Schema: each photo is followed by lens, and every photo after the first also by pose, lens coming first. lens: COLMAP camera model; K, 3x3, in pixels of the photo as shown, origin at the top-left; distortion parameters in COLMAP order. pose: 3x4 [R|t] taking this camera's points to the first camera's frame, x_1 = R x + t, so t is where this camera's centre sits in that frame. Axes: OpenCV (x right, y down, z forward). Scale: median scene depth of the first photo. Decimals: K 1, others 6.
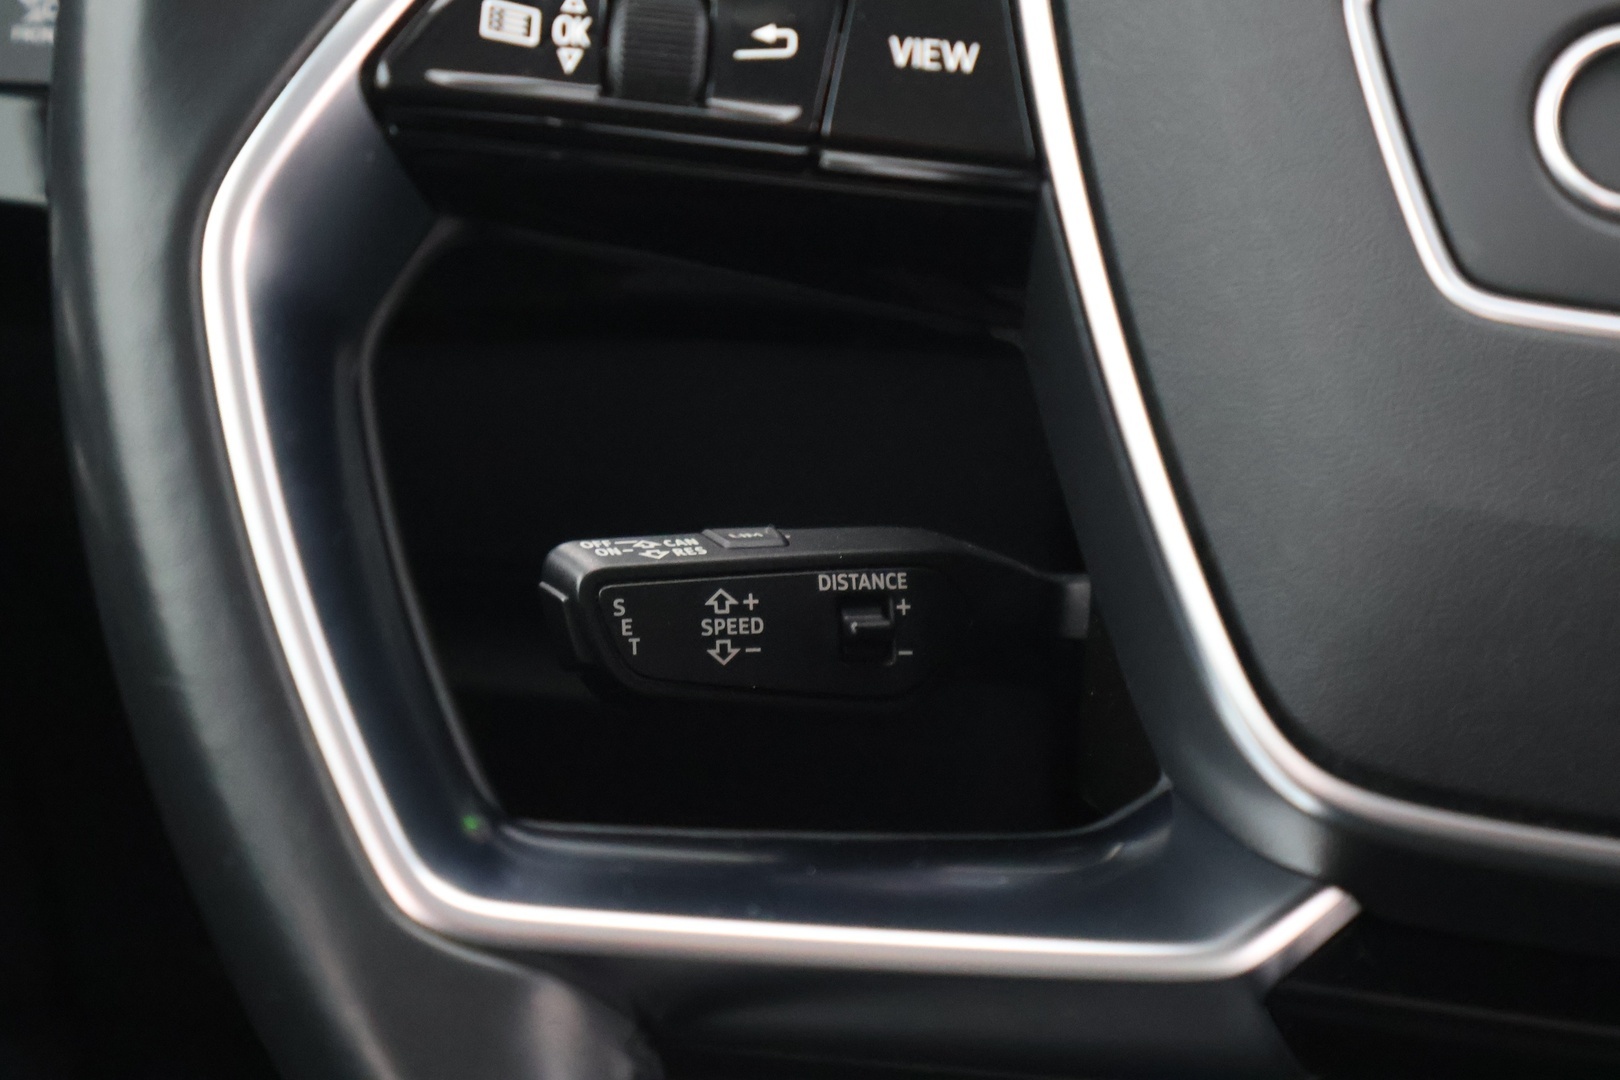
lens RADIAL K [[3268.0, 0, 810.6], [0, 3268.0, 536.0], [0, 0, 1]] dist [0.035567, 0.000000]
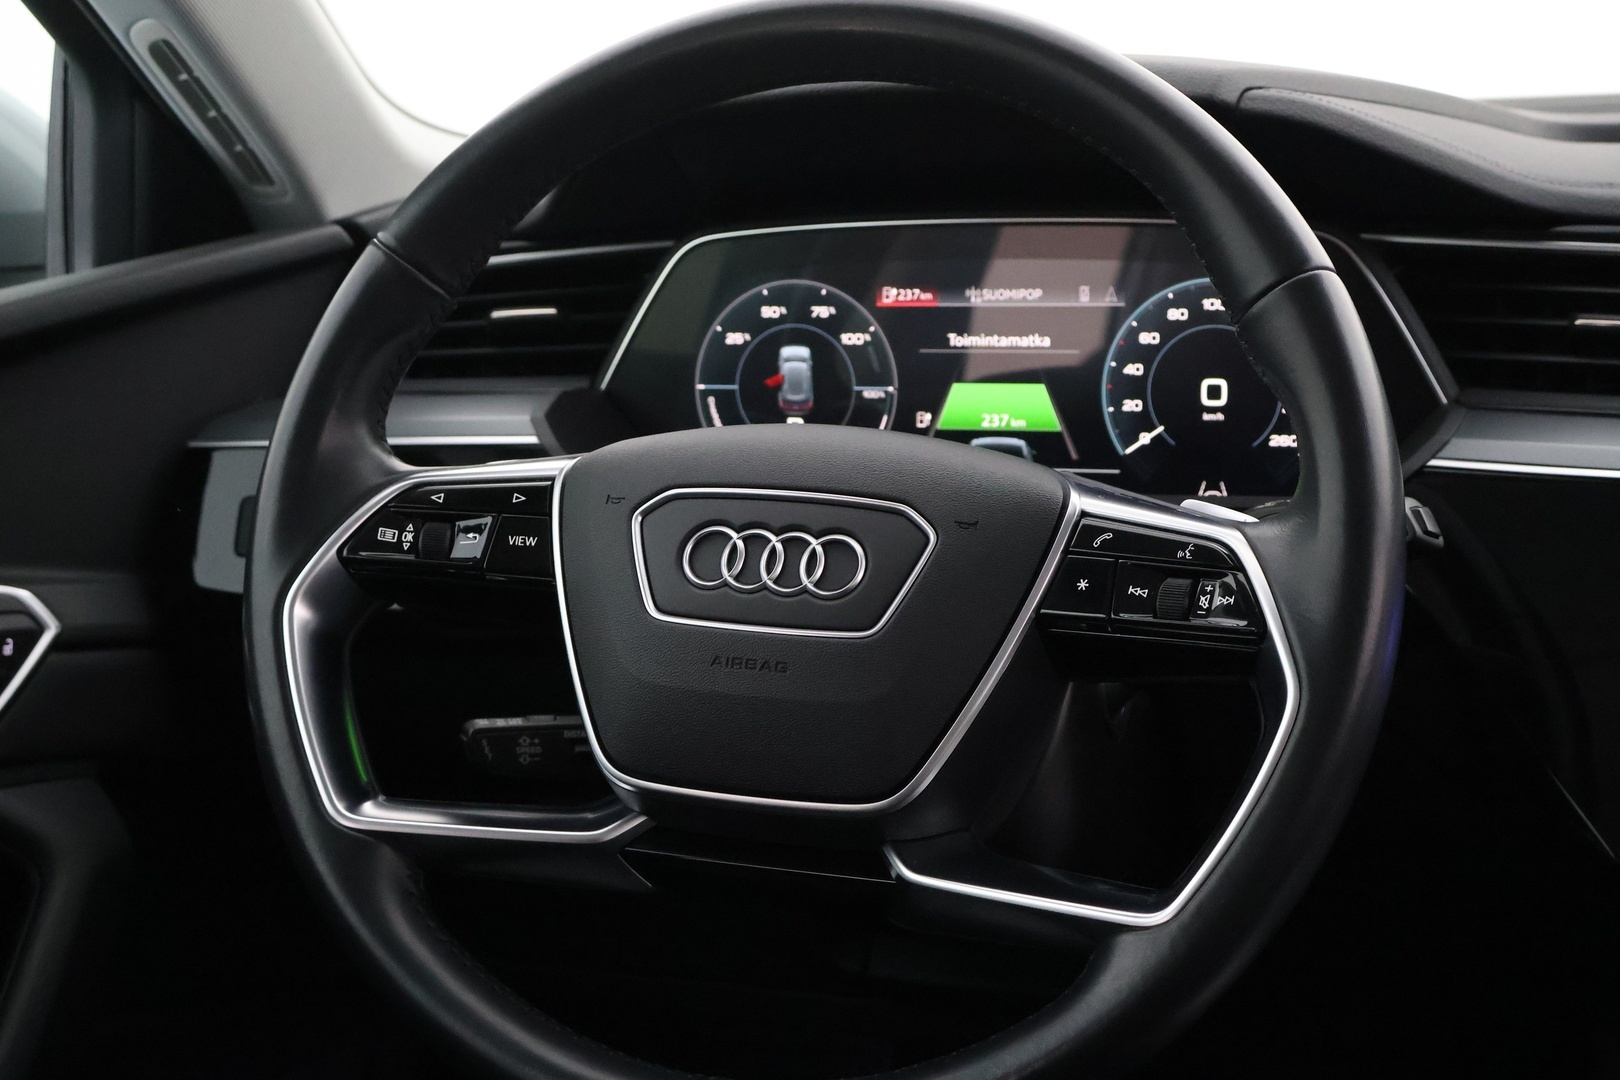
lens RADIAL K [[2356.0, 0, 815.0], [0, 2356.0, 546.2], [0, 0, 1]] dist [-0.009887, 0.000000]
pose [[0.981818, -0.027853, -0.187771, 0.709534], [0.002910, 0.991269, -0.131826, 0.144861], [0.189803, 0.128882, 0.973326, -1.063474]]
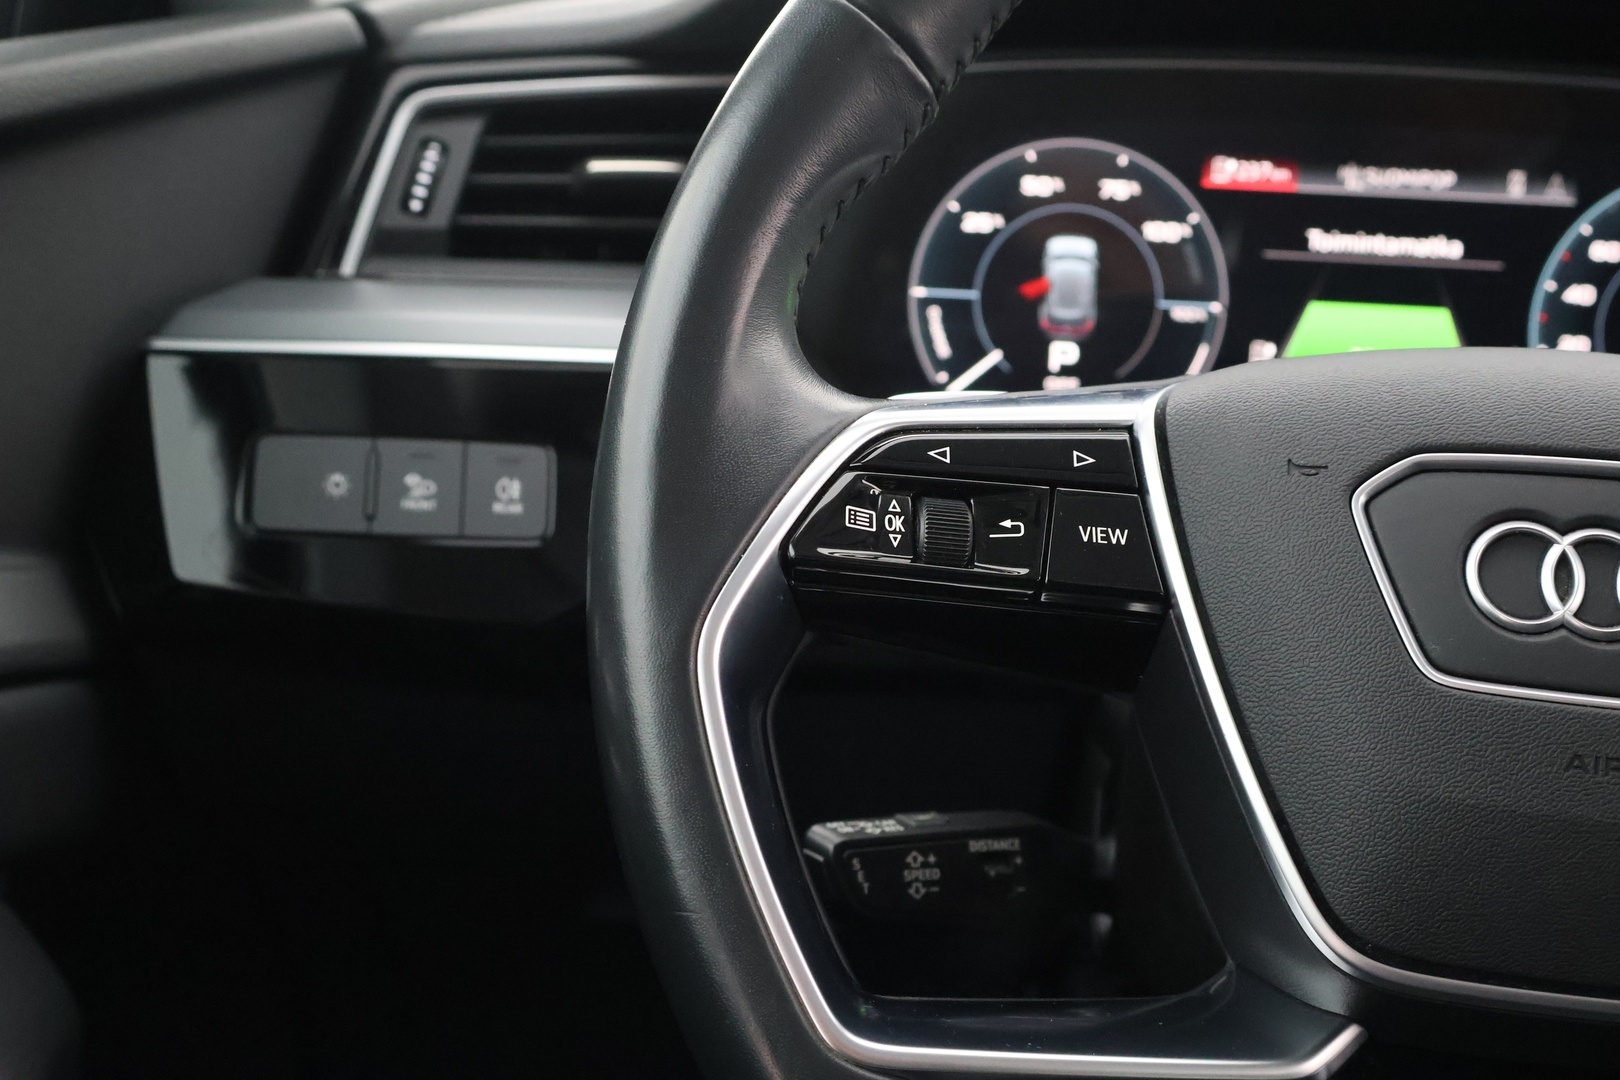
lens RADIAL K [[2356.0, 0, 811.8], [0, 2356.0, 548.6], [0, 0, 1]] dist [-0.009887, 0.000000]
pose [[0.995654, -0.006801, 0.092882, -0.228454], [0.016833, 0.994046, -0.107656, -0.010099], [-0.091597, 0.108752, 0.989840, -0.206008]]
